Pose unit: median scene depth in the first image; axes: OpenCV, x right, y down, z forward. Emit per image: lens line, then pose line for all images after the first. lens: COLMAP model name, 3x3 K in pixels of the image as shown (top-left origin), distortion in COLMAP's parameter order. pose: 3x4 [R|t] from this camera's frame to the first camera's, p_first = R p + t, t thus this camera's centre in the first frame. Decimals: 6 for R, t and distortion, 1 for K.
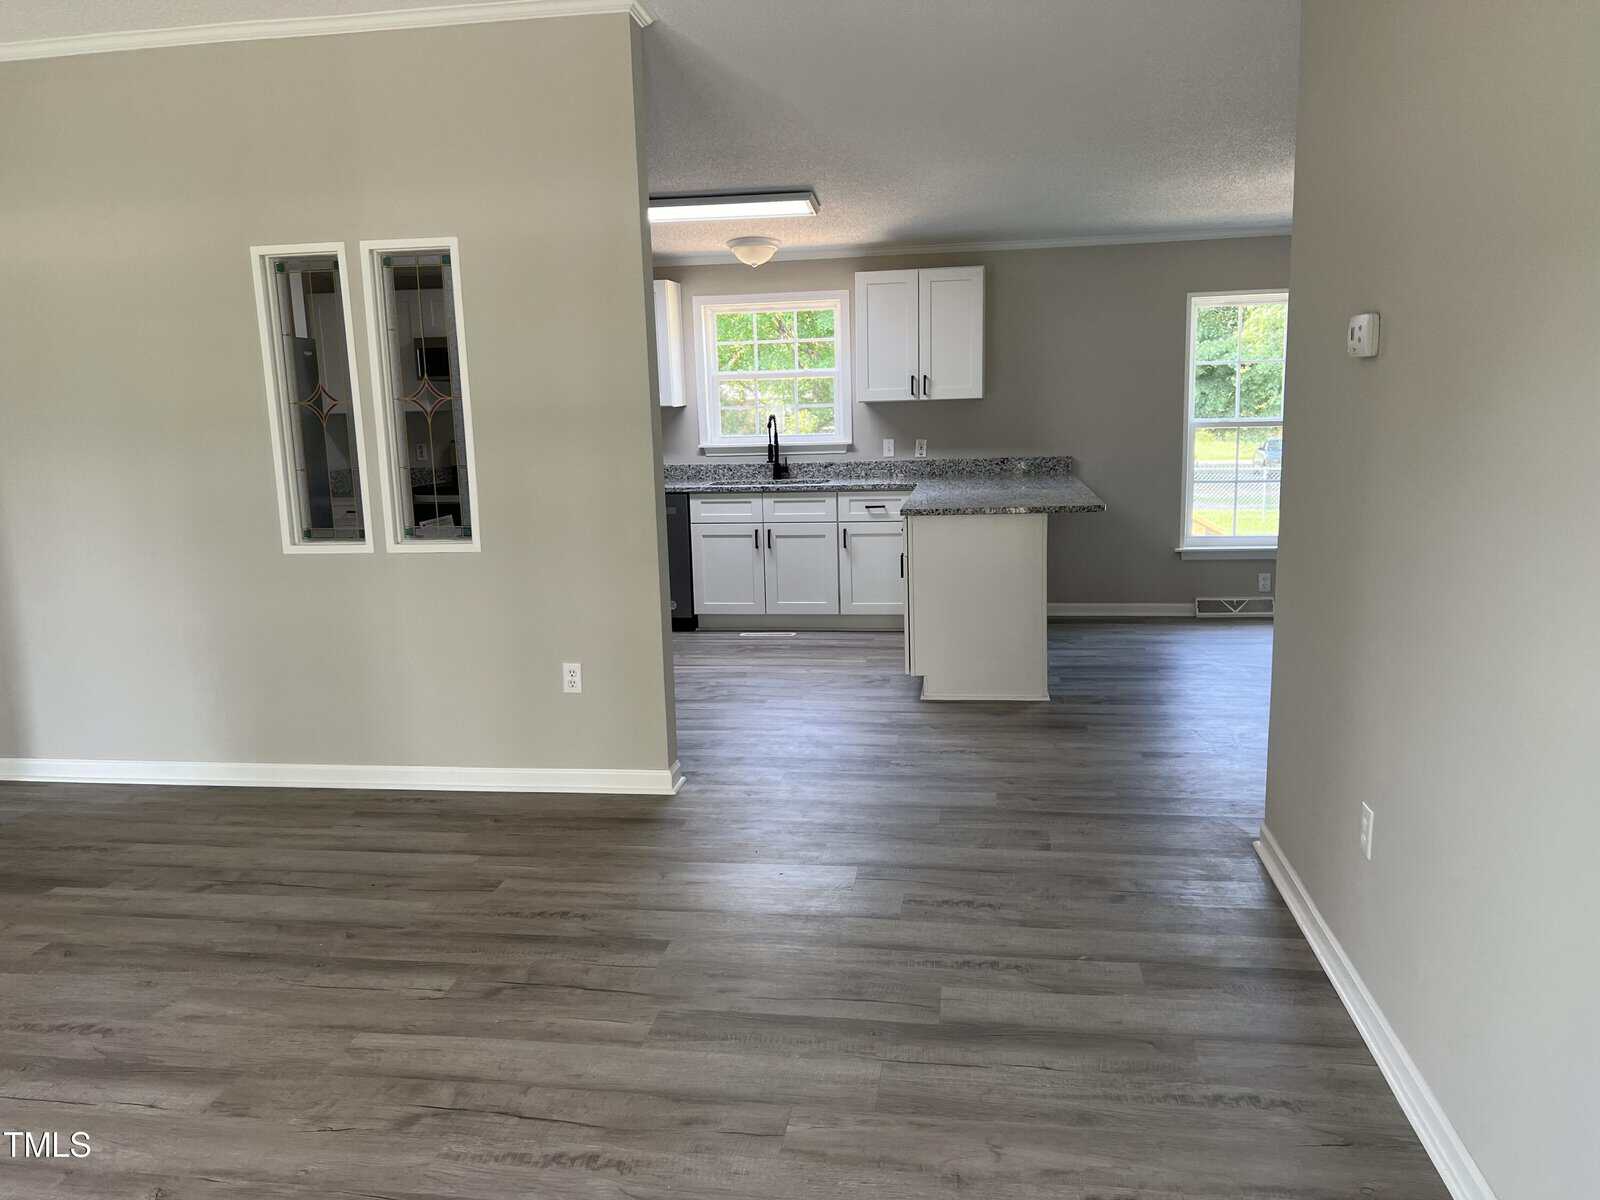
lens RADIAL K [[1212.3, 0, 788.4], [0, 1212.3, 605.3], [0, 0, 1]] dist [0.025949, -0.022368]
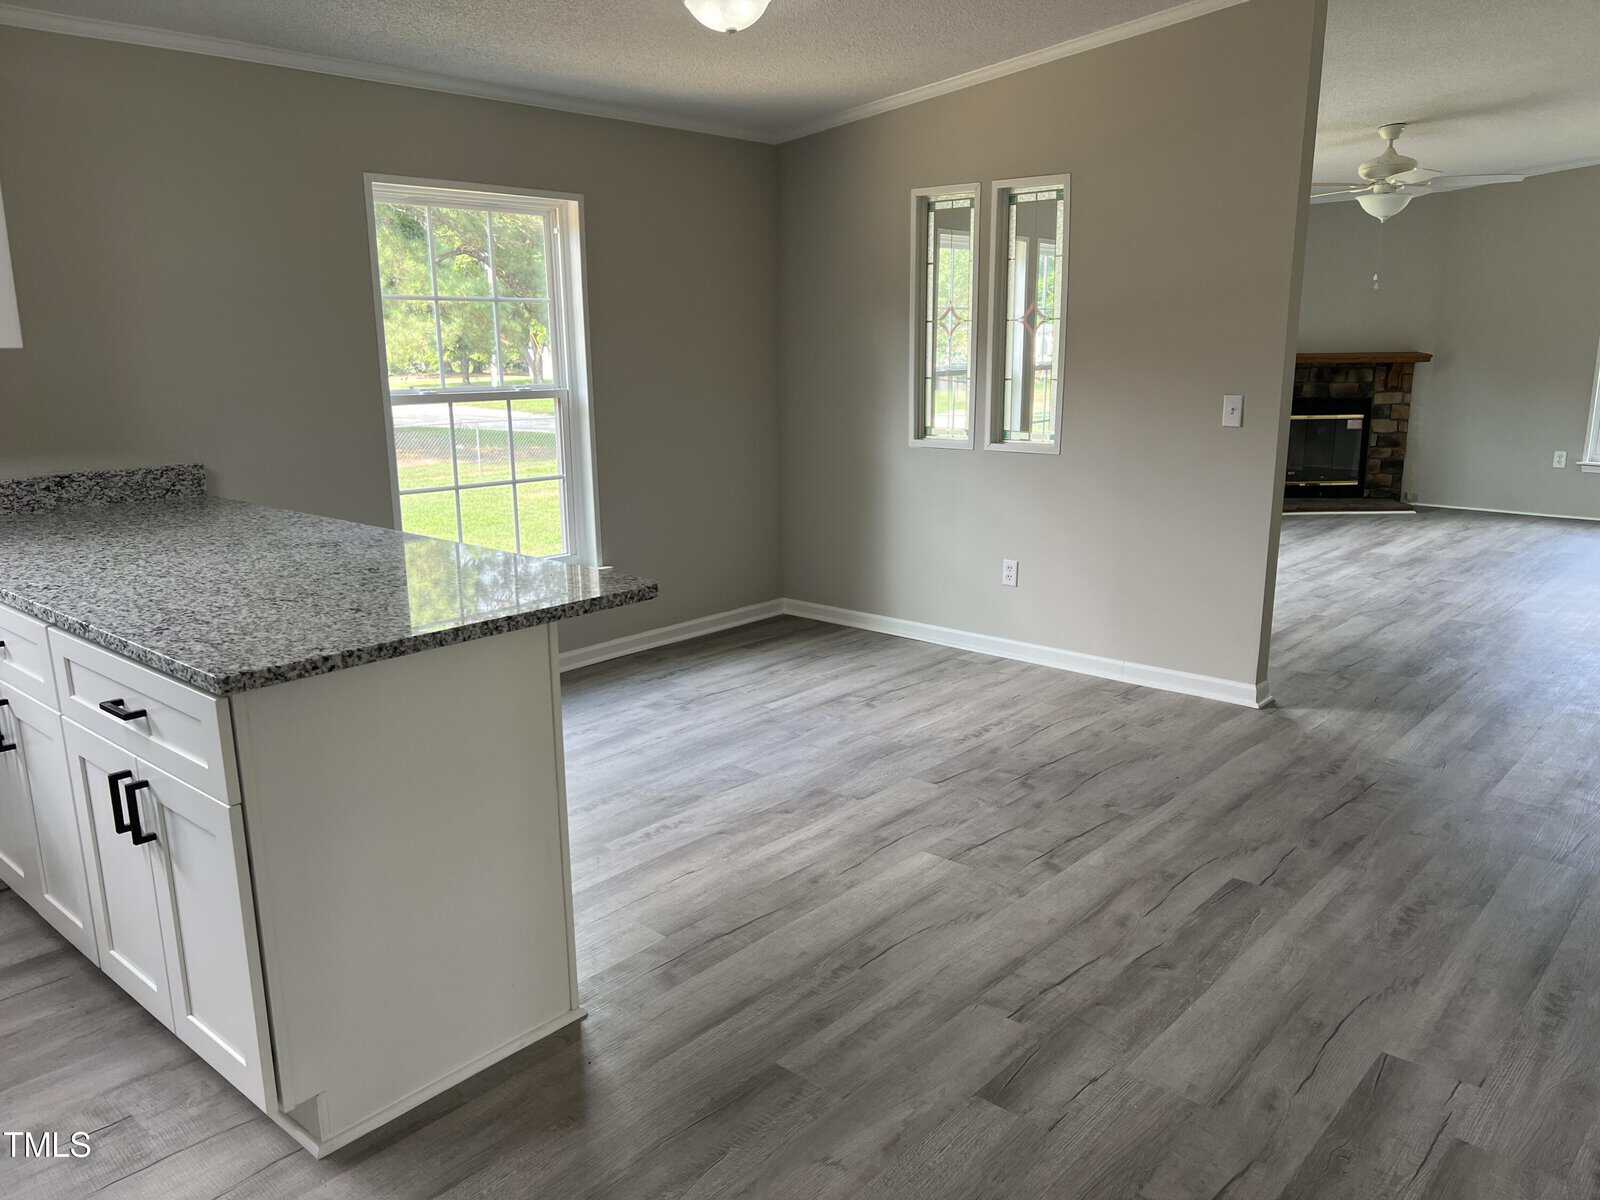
lens RADIAL K [[1212.3, 0, 799.7], [0, 1212.3, 588.1], [0, 0, 1]] dist [0.025949, -0.022368]
pose [[0.531182, -0.153625, 0.833214, -0.074632], [0.136032, 0.986130, 0.095097, -0.083678], [-0.836266, 0.062830, 0.544712, 0.497511]]
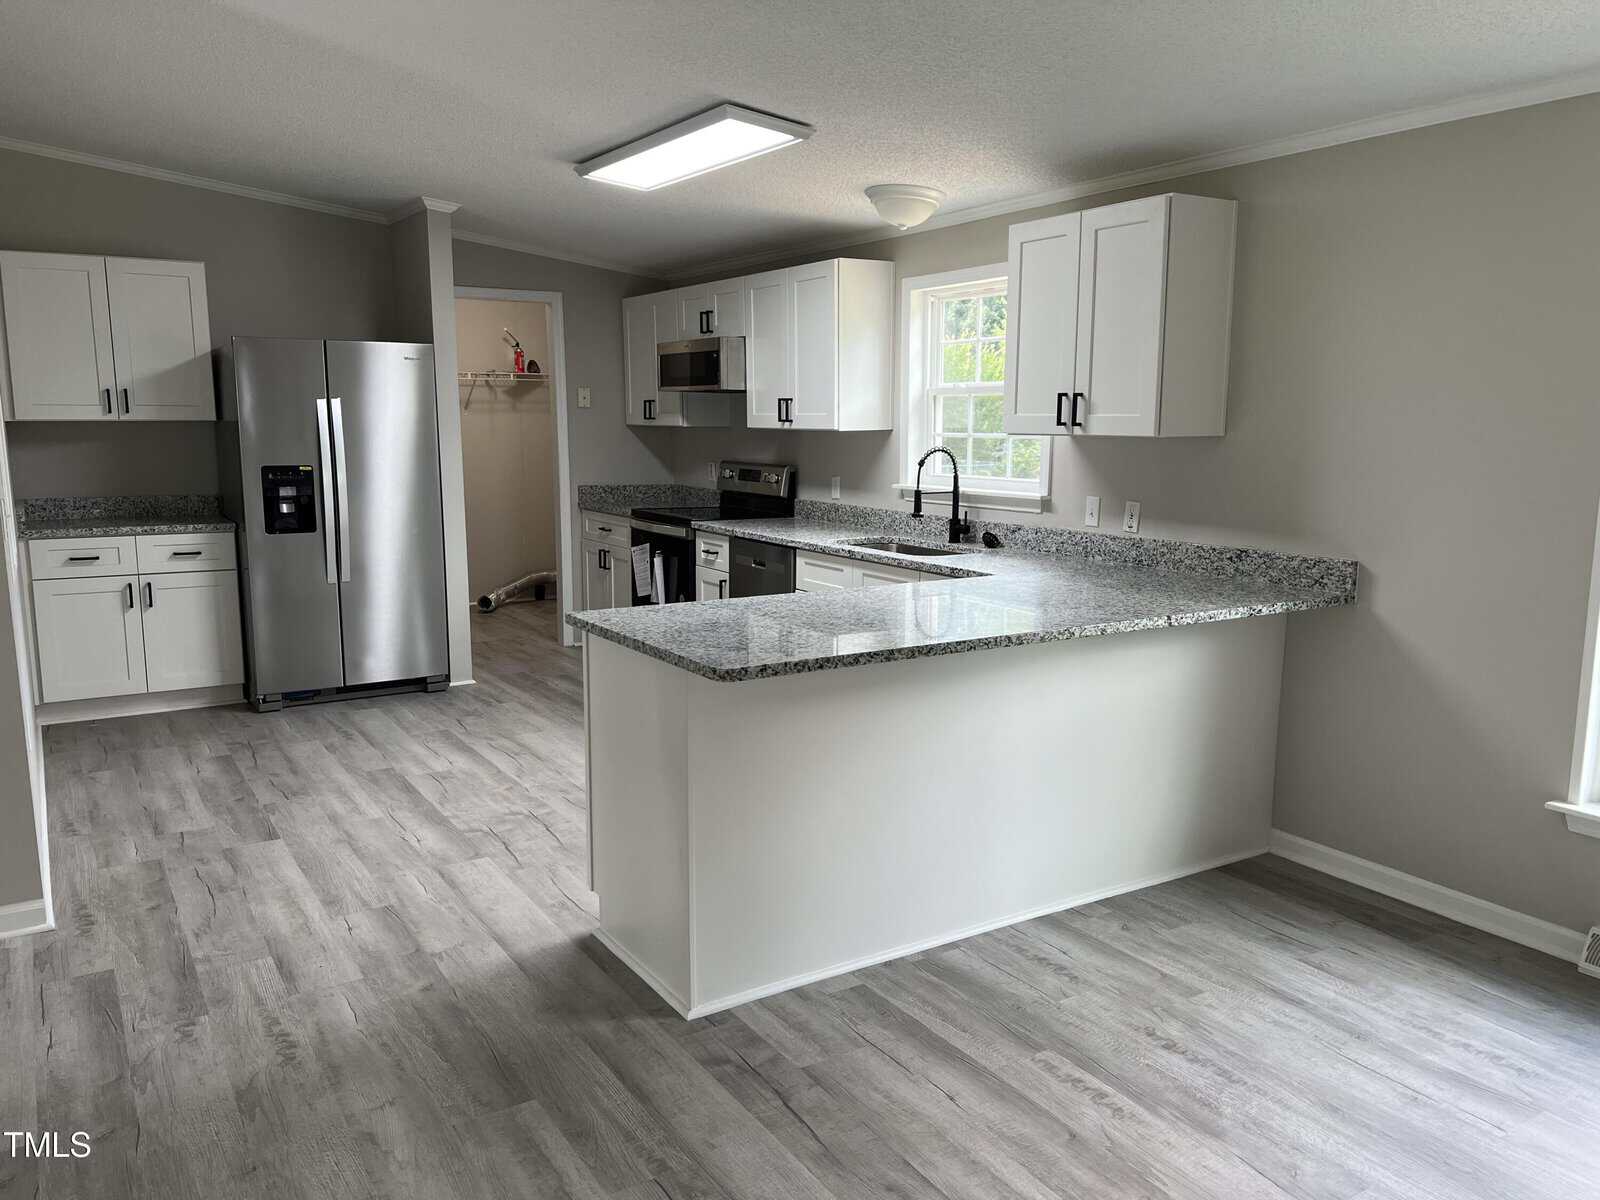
lens RADIAL K [[1212.3, 0, 830.5], [0, 1212.3, 624.6], [0, 0, 1]] dist [0.025949, -0.022368]
pose [[0.673348, 0.158674, -0.722098, 0.446526], [-0.155040, 0.985286, 0.071934, -0.099014], [0.722887, 0.063517, 0.688041, 0.502078]]
